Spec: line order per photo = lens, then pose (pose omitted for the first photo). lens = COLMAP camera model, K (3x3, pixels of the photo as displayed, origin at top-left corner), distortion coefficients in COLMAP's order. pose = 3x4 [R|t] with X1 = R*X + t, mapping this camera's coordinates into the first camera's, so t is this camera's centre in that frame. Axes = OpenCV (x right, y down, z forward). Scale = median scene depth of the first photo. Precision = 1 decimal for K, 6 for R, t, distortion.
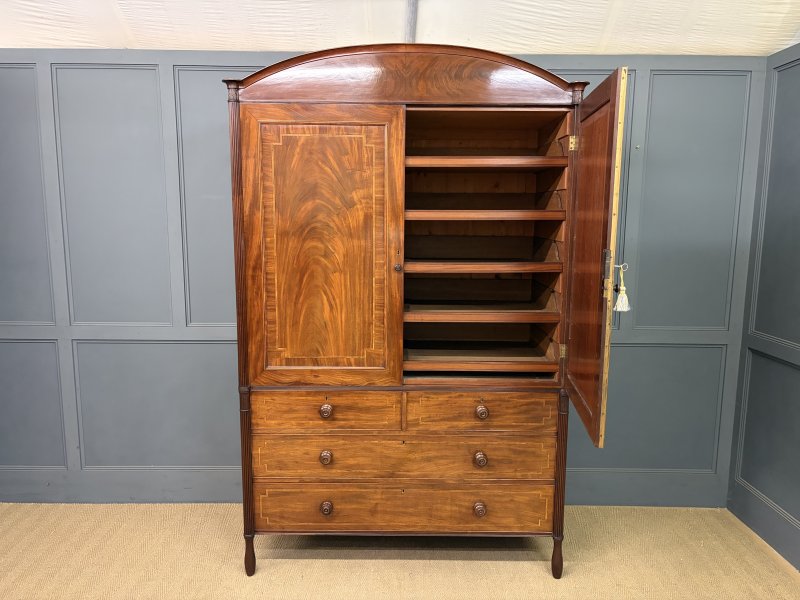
lens RADIAL K [[605.5, 0, 401.3], [0, 605.5, 296.4], [0, 0, 1]] dist [0.066049, -0.070598]
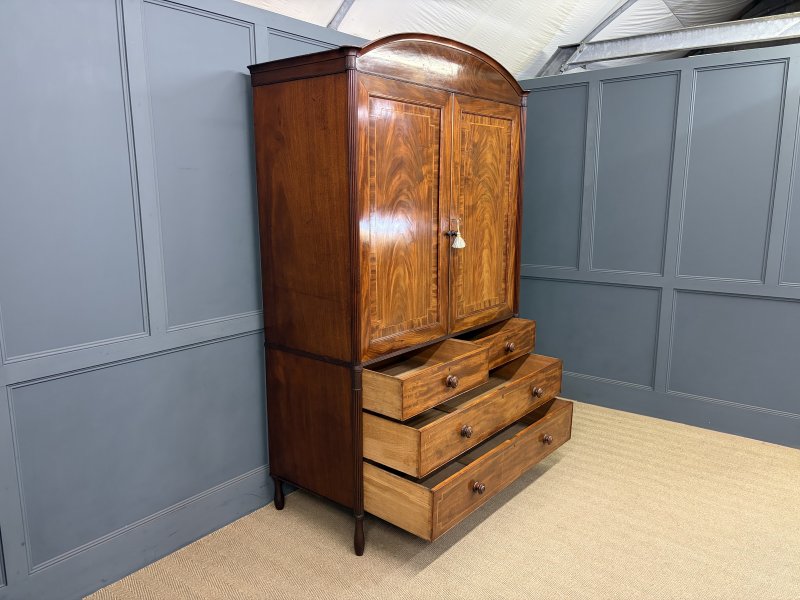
lens RADIAL K [[605.5, 0, 389.6], [0, 605.5, 293.6], [0, 0, 1]] dist [0.066049, -0.070598]
pose [[0.638213, -0.140651, 0.756903, -0.938884], [0.115547, 0.989533, 0.086451, -0.044857], [-0.761139, 0.032283, 0.647784, 0.322755]]
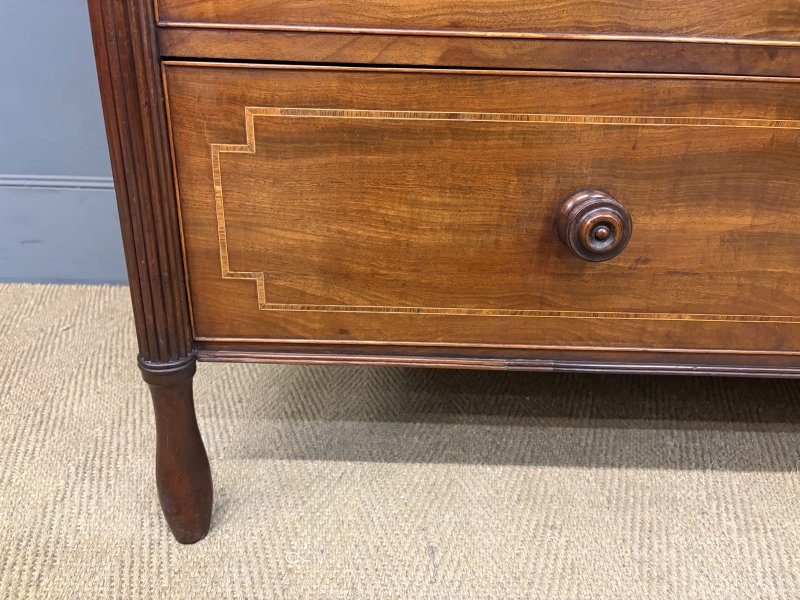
lens RADIAL K [[605.5, 0, 404.1], [0, 605.5, 303.1], [0, 0, 1]] dist [0.066049, -0.070598]
pose [[0.999794, 0.018727, 0.007771, -0.180747], [-0.020014, 0.972893, 0.230387, 0.335846], [-0.003246, -0.230495, 0.973068, 0.839415]]
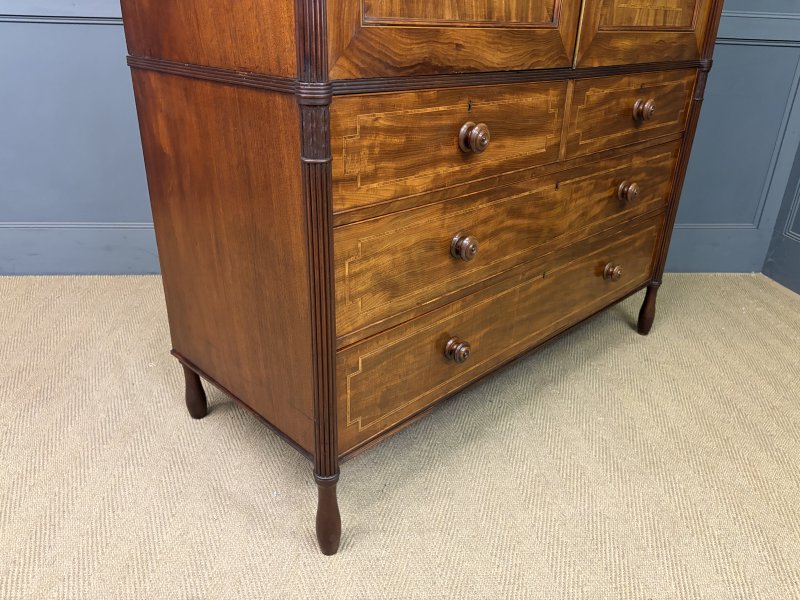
lens RADIAL K [[605.5, 0, 394.7], [0, 605.5, 295.3], [0, 0, 1]] dist [0.066049, -0.070598]
pose [[0.712079, -0.275742, 0.645686, -0.463544], [0.083696, 0.946430, 0.311874, 0.155686], [-0.697093, -0.168038, 0.697011, 0.722316]]
